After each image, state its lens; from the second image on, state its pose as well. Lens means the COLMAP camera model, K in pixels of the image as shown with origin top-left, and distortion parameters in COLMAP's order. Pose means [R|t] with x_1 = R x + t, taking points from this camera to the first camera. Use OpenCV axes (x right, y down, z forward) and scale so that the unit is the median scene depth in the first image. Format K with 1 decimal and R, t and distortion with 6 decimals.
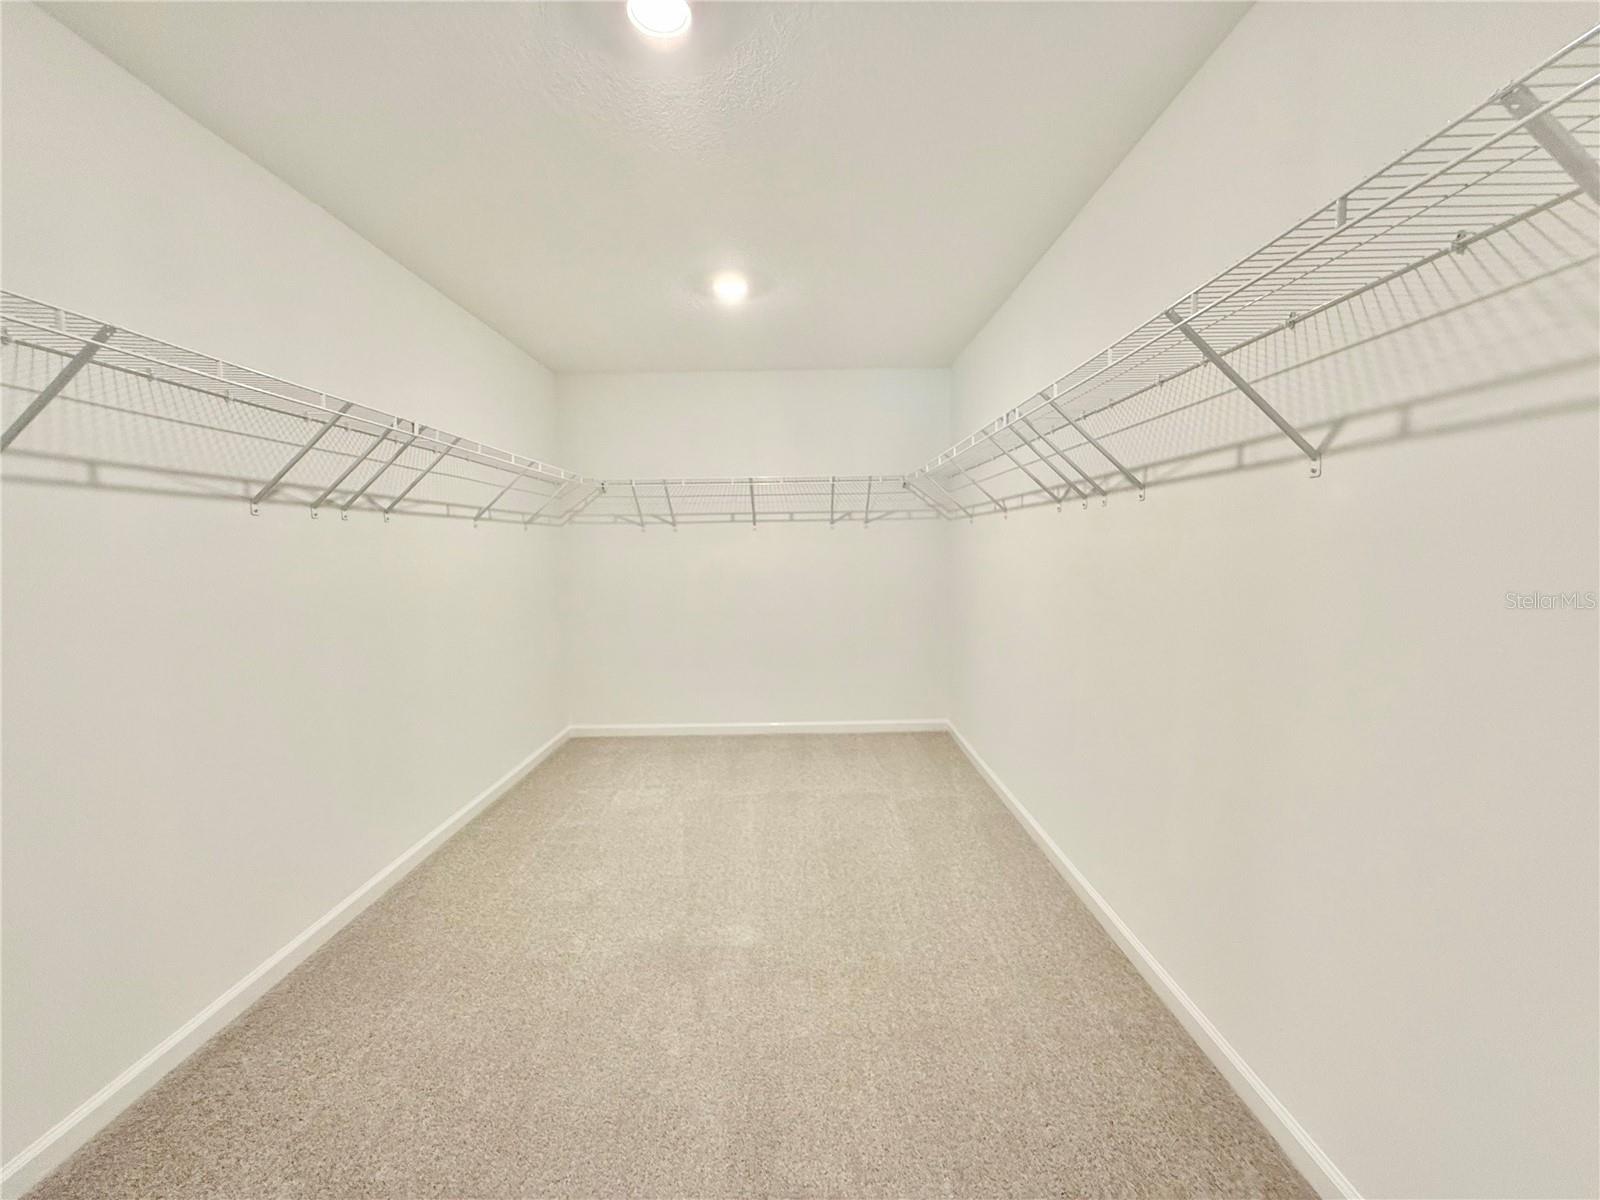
lens RADIAL K [[455.8, 0, 798.9], [0, 455.8, 599.3], [0, 0, 1]] dist [0.000085, 0.000012]
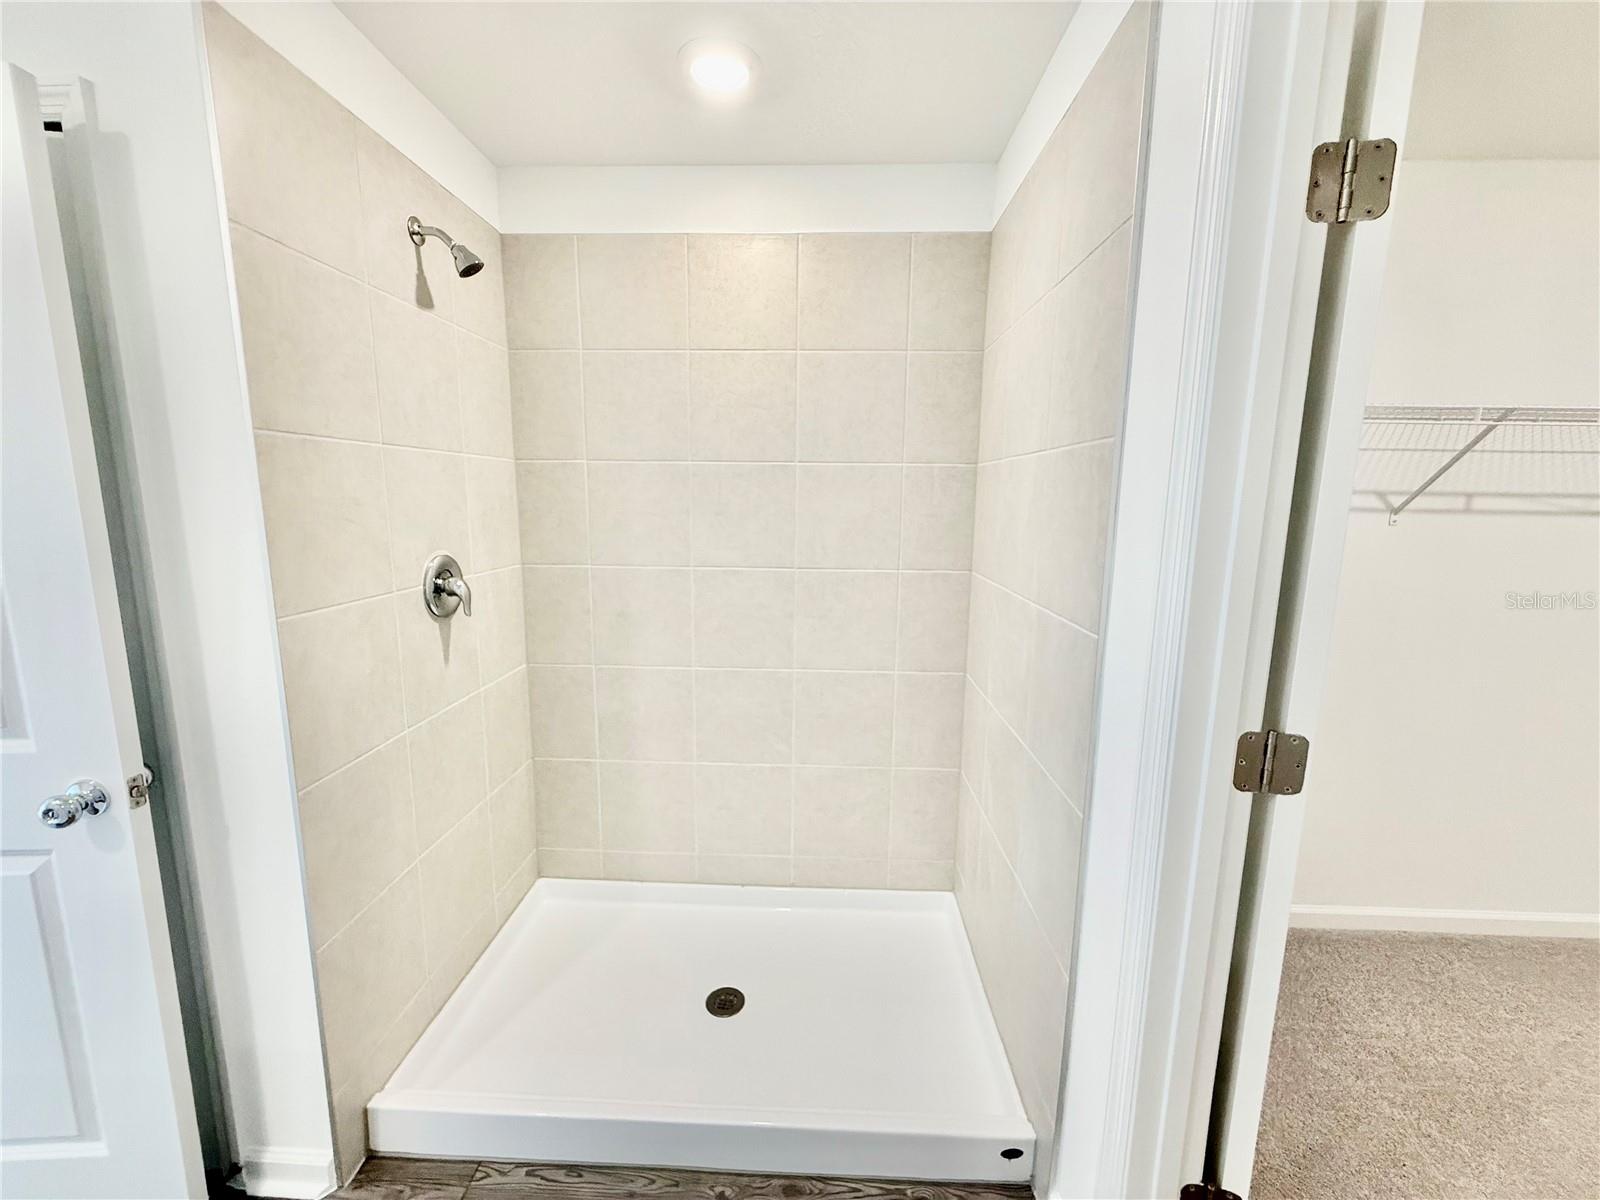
lens RADIAL K [[481.6, 0, 805.1], [0, 481.6, 606.3], [0, 0, 1]] dist [-0.000111, 0.000011]
pose [[-0.026946, 0.126864, -0.991554, 0.005674], [-0.130686, 0.982954, 0.129315, 0.095559], [0.991058, 0.133067, -0.009908, -0.827890]]
